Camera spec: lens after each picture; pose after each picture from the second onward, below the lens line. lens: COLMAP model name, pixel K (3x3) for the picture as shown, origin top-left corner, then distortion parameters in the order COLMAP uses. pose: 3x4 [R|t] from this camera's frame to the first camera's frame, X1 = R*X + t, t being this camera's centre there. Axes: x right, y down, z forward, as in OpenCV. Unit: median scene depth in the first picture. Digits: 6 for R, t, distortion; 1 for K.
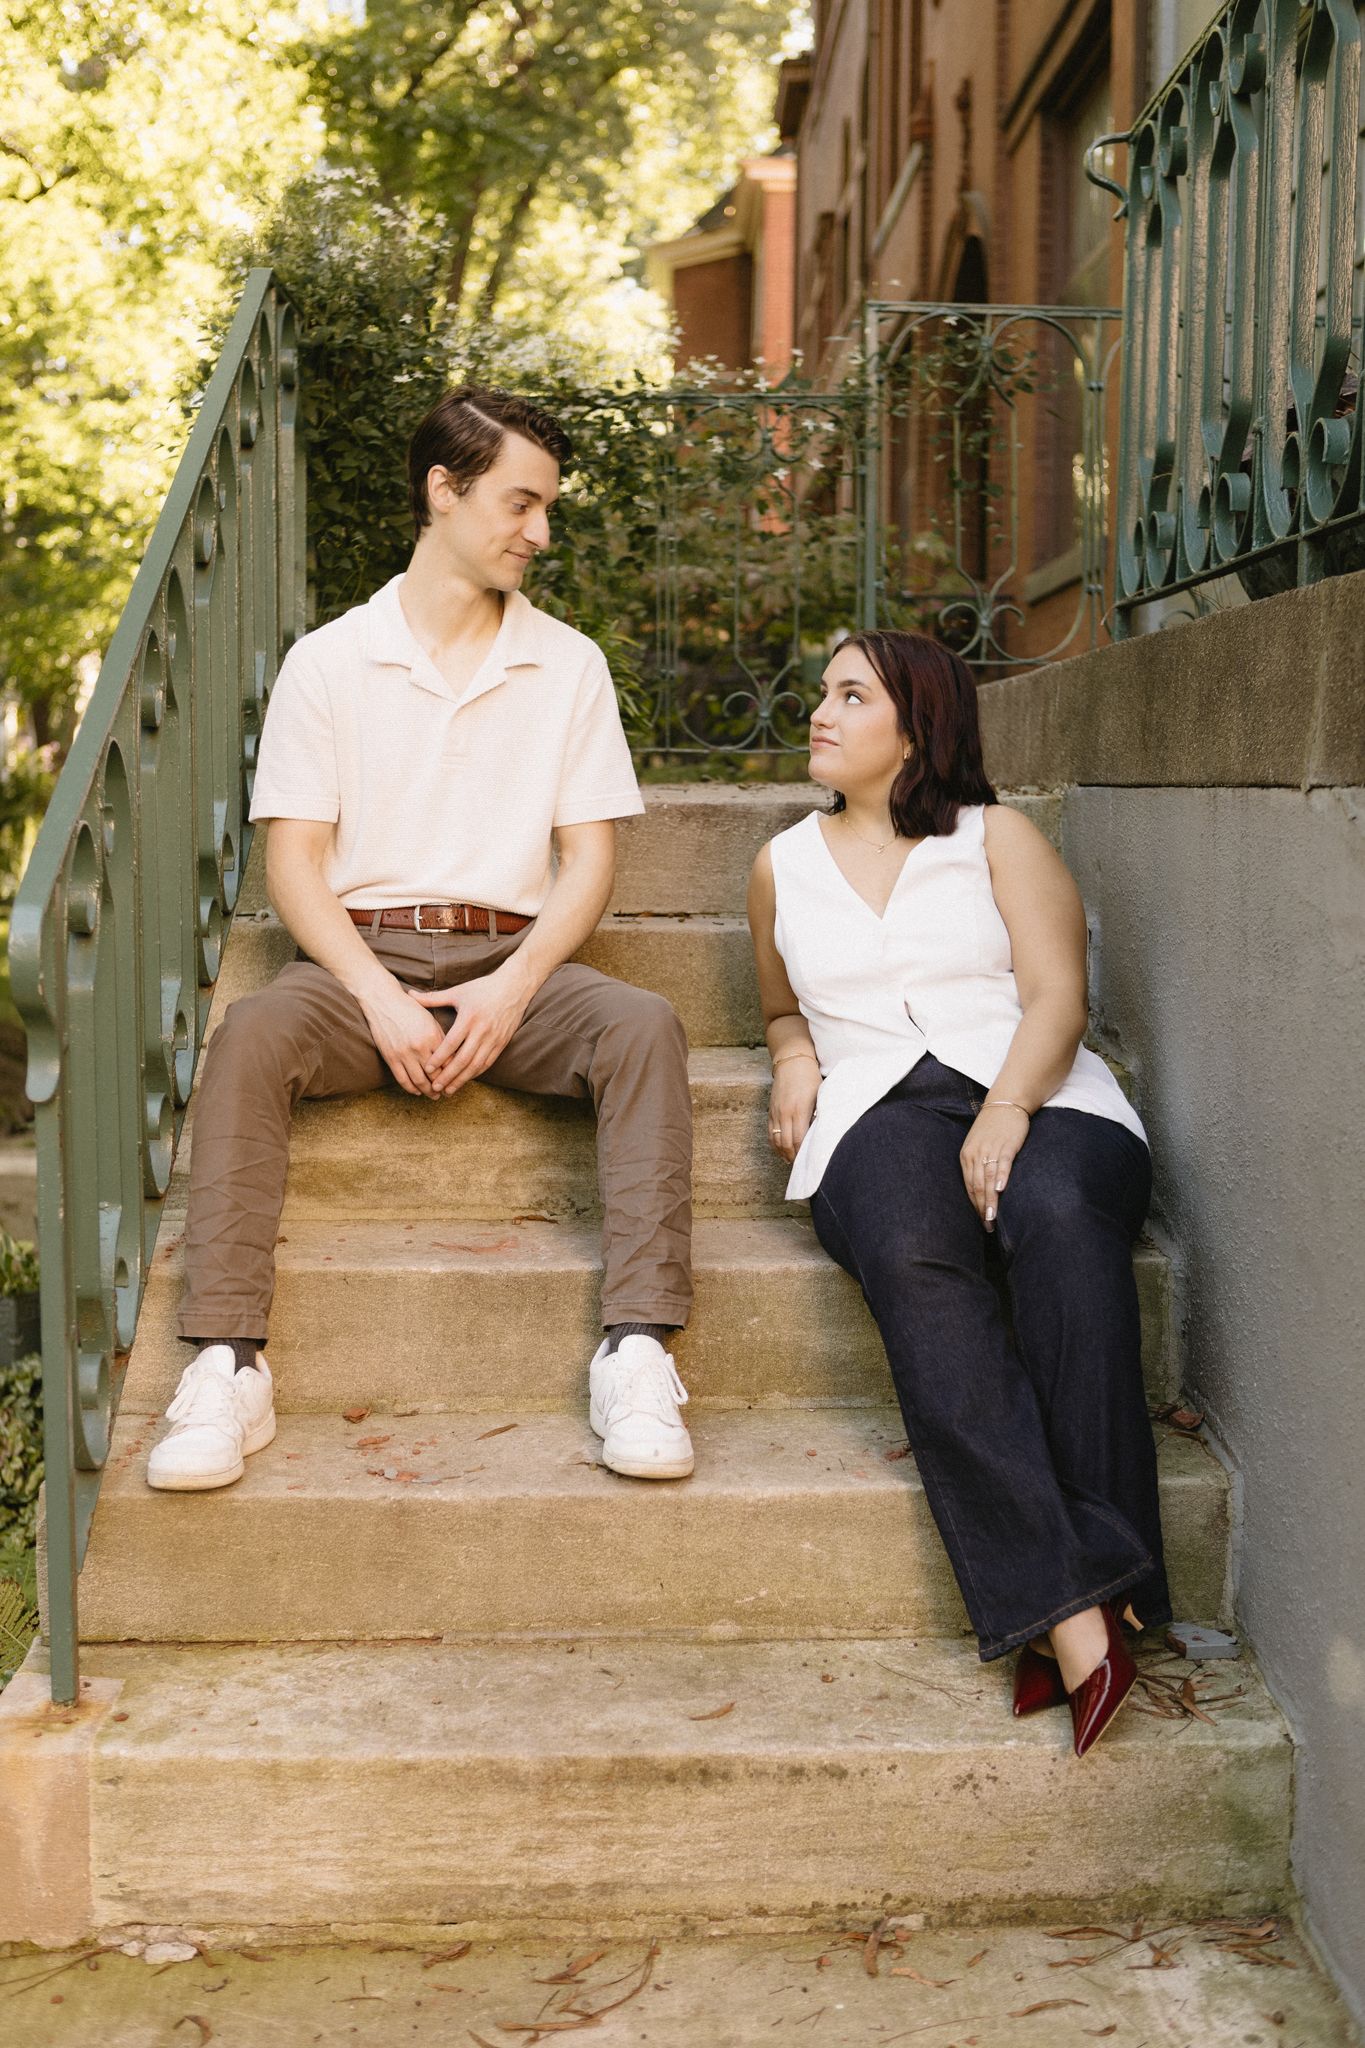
lens RADIAL K [[2526.8, 0, 676.2], [0, 2526.8, 1027.0], [0, 0, 1]] dist [0.000829, 0.000000]
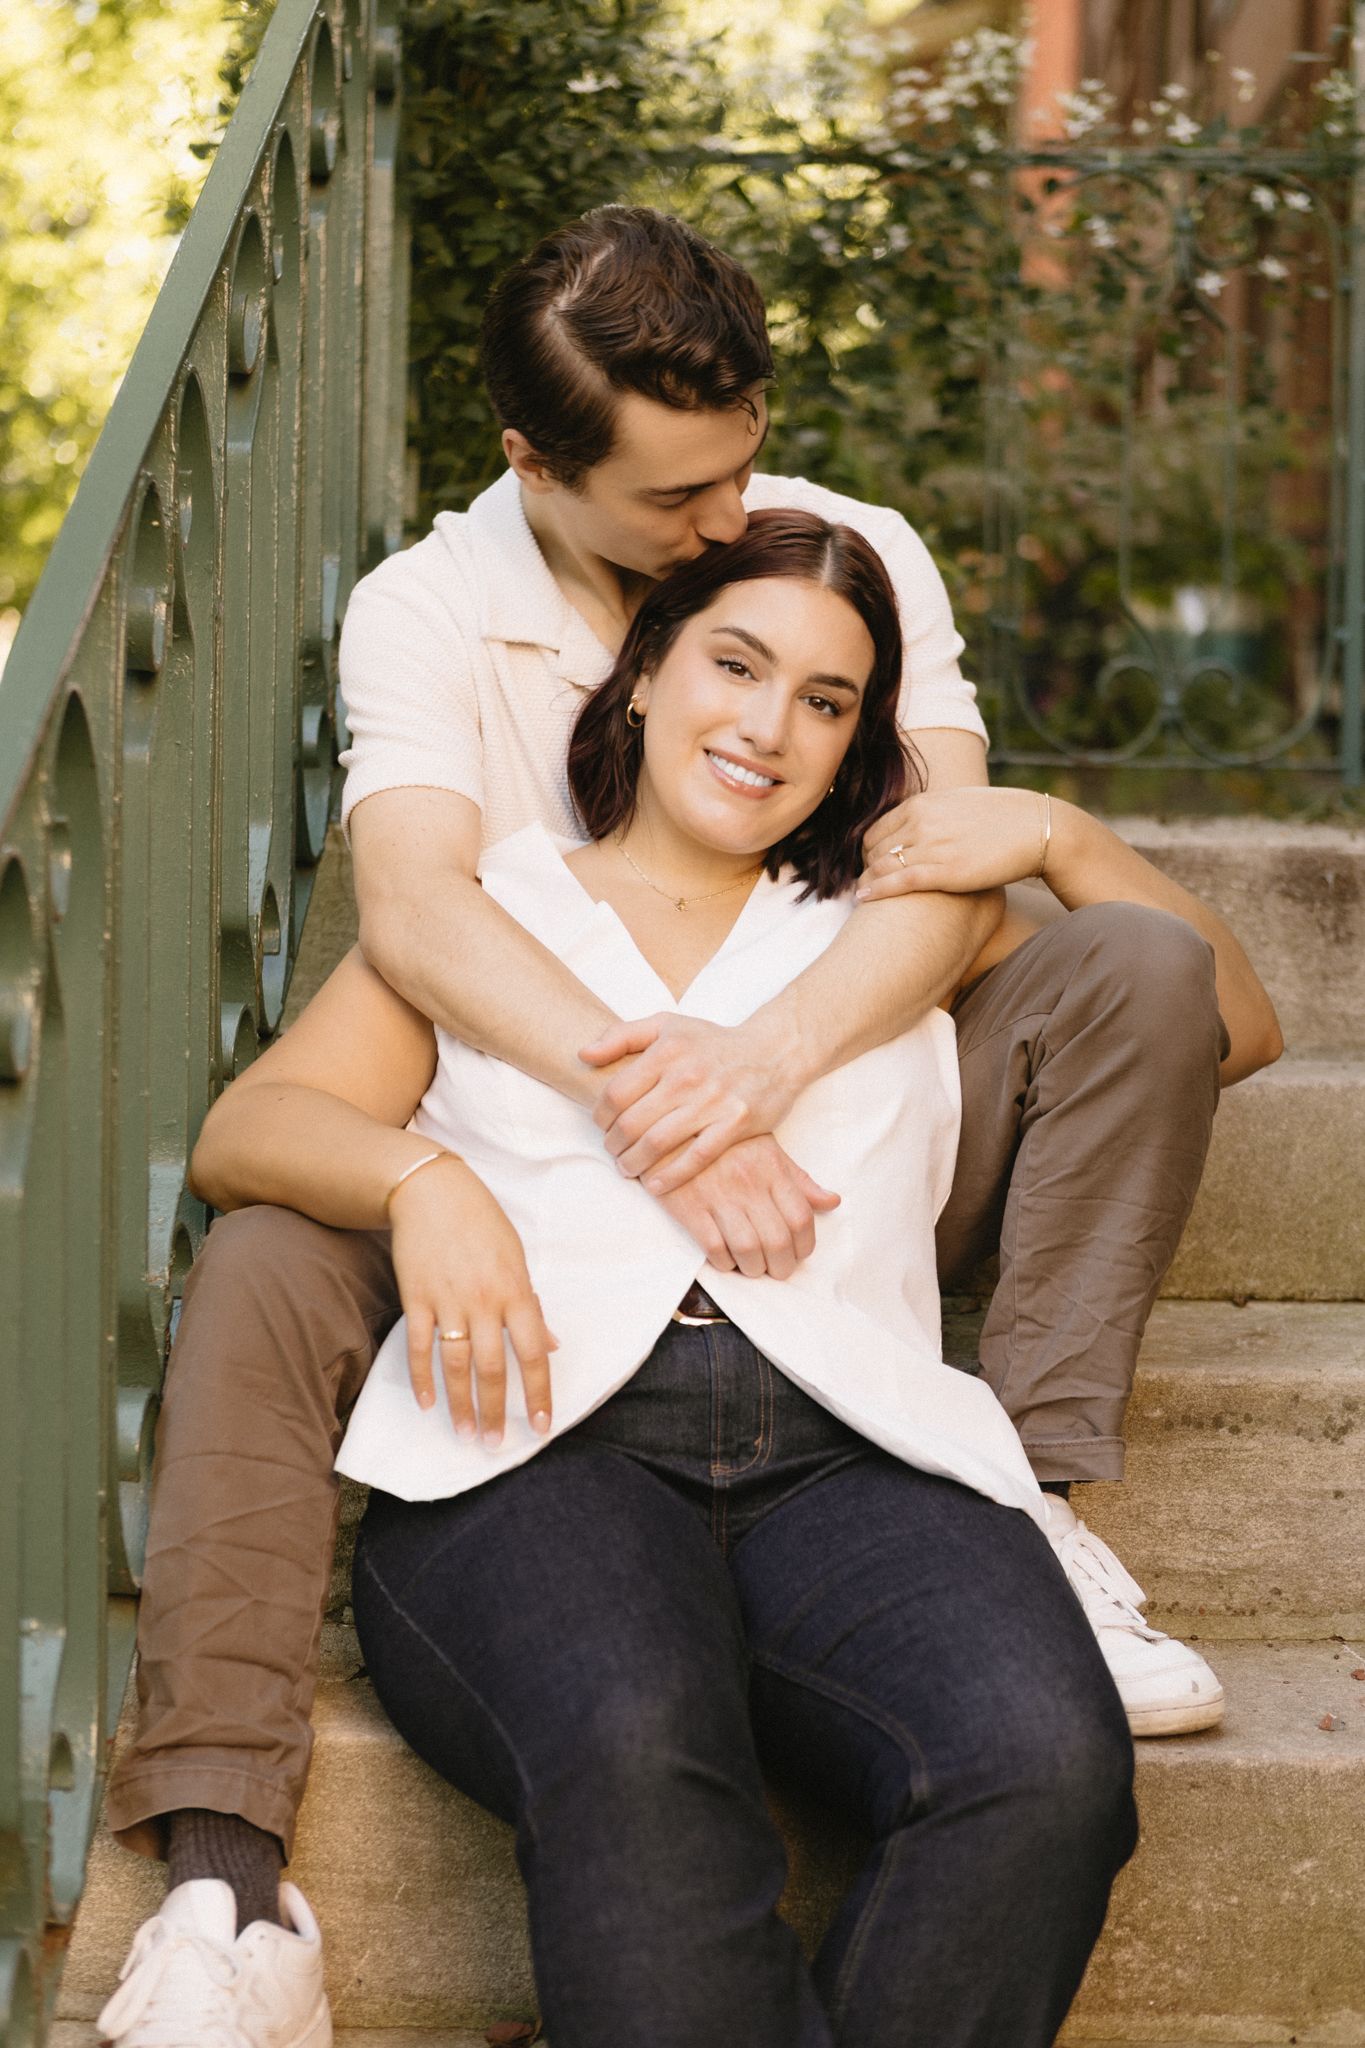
lens RADIAL K [[3712.6, 0, 682.7], [0, 3712.6, 1016.0], [0, 0, 1]] dist [-0.035057, 0.000000]
pose [[0.998927, 0.016206, -0.043384, -0.050720], [-0.018245, 0.998727, -0.047020, -0.012456], [0.042567, 0.047761, 0.997951, 0.202081]]
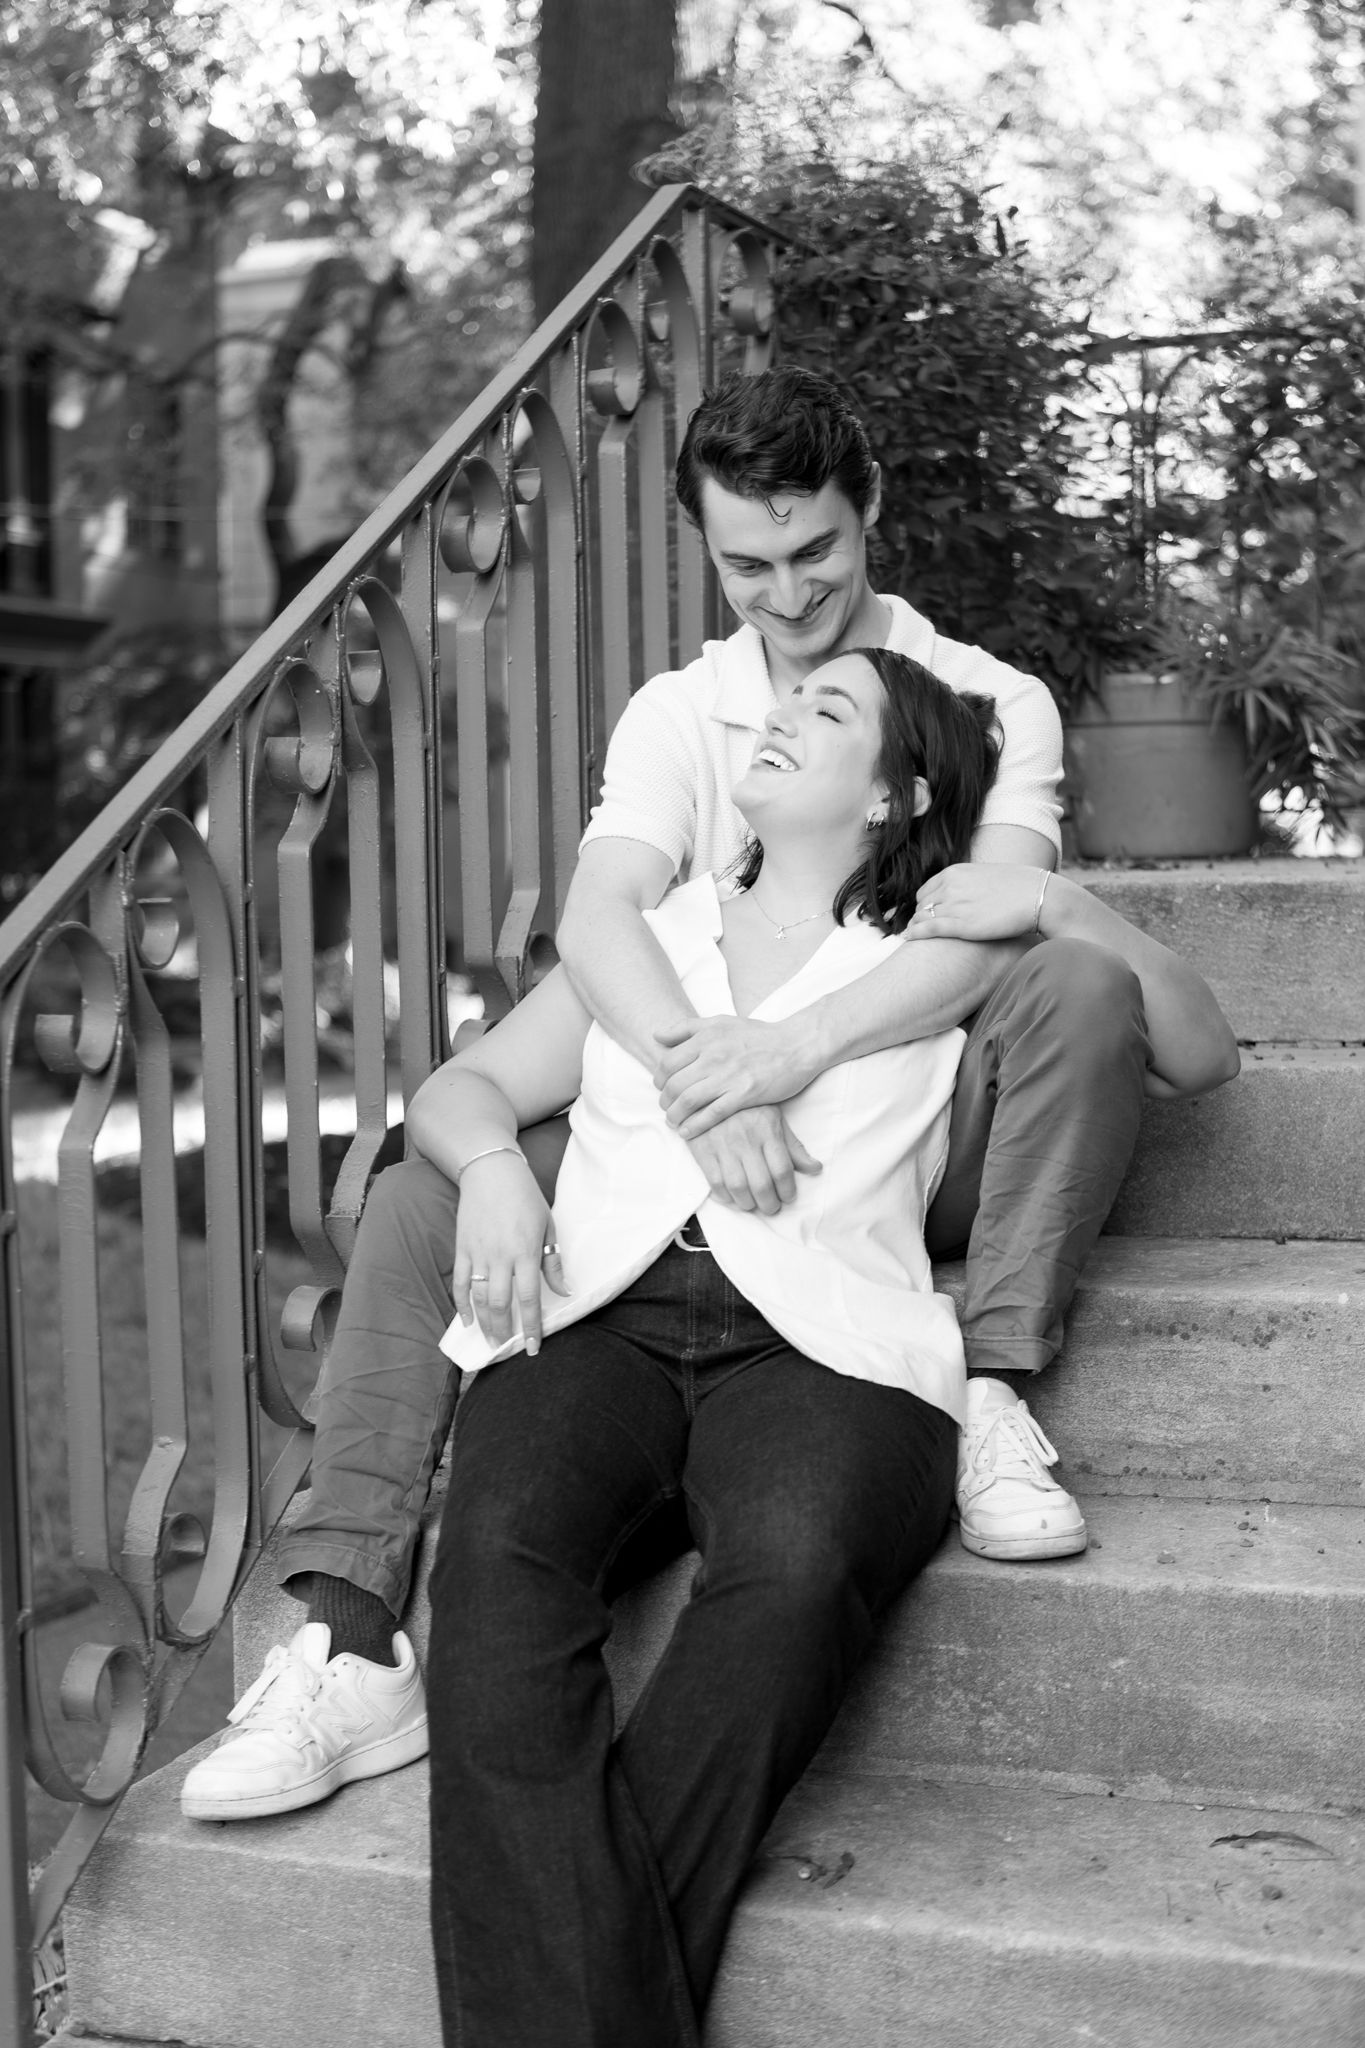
lens RADIAL K [[3098.1, 0, 709.0], [0, 3098.1, 970.6], [0, 0, 1]] dist [-0.055978, 0.000000]
pose [[0.925300, -0.000771, -0.379236, 0.190214], [-0.021664, 0.998257, -0.054888, -0.014474], [0.378617, 0.059004, 0.923671, 0.161517]]
